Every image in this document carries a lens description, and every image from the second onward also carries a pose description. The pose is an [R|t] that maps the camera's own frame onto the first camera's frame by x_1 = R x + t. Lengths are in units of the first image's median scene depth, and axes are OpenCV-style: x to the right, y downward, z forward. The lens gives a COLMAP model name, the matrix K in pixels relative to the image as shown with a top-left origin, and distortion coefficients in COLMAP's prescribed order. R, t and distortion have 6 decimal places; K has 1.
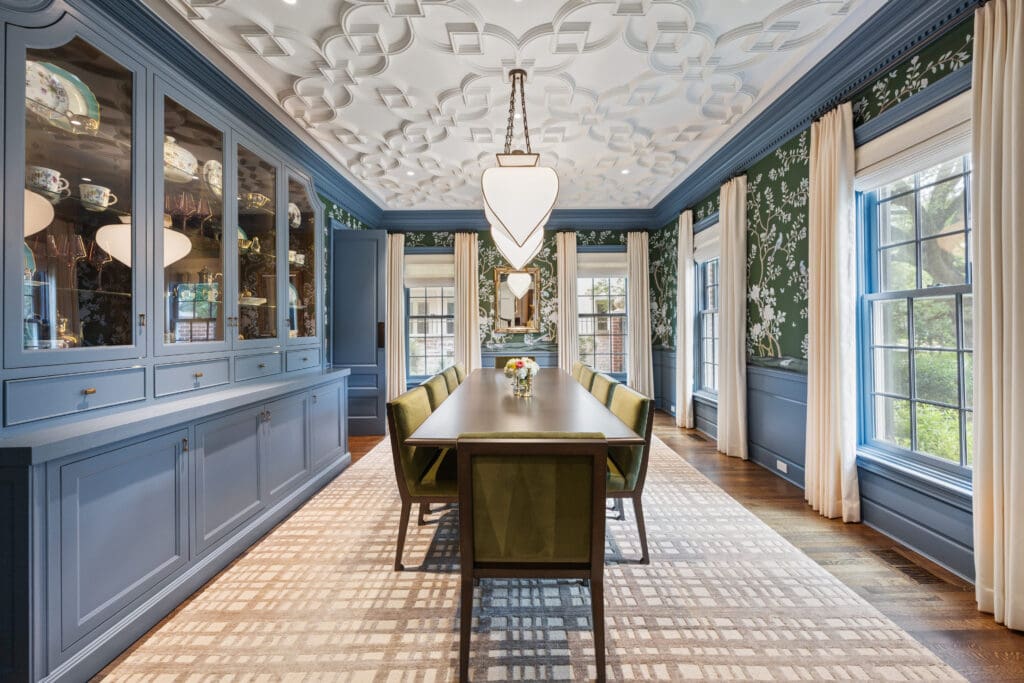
lens RADIAL K [[404.0, 0, 519.2], [0, 404.0, 325.9], [0, 0, 1]] dist [-0.000922, -0.000063]
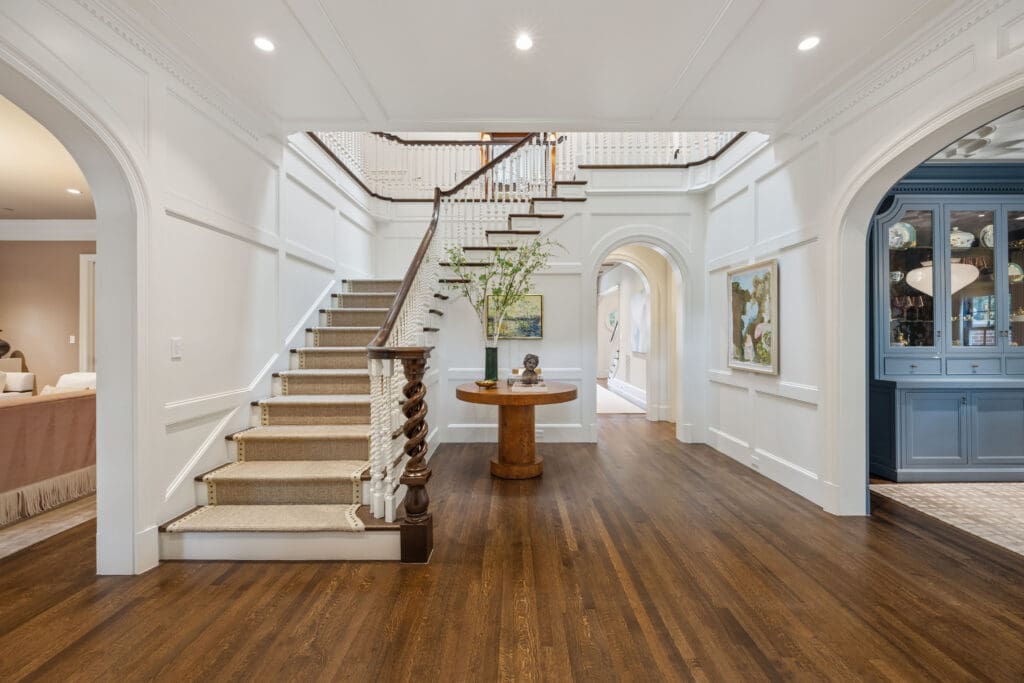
lens RADIAL K [[404.0, 0, 514.3], [0, 404.0, 332.1], [0, 0, 1]] dist [-0.000922, -0.000063]
pose [[0.003733, -0.000865, -0.999993, 0.867601], [0.009063, 0.999959, -0.000831, -0.032933], [0.999952, -0.009059, 0.003741, -0.911970]]
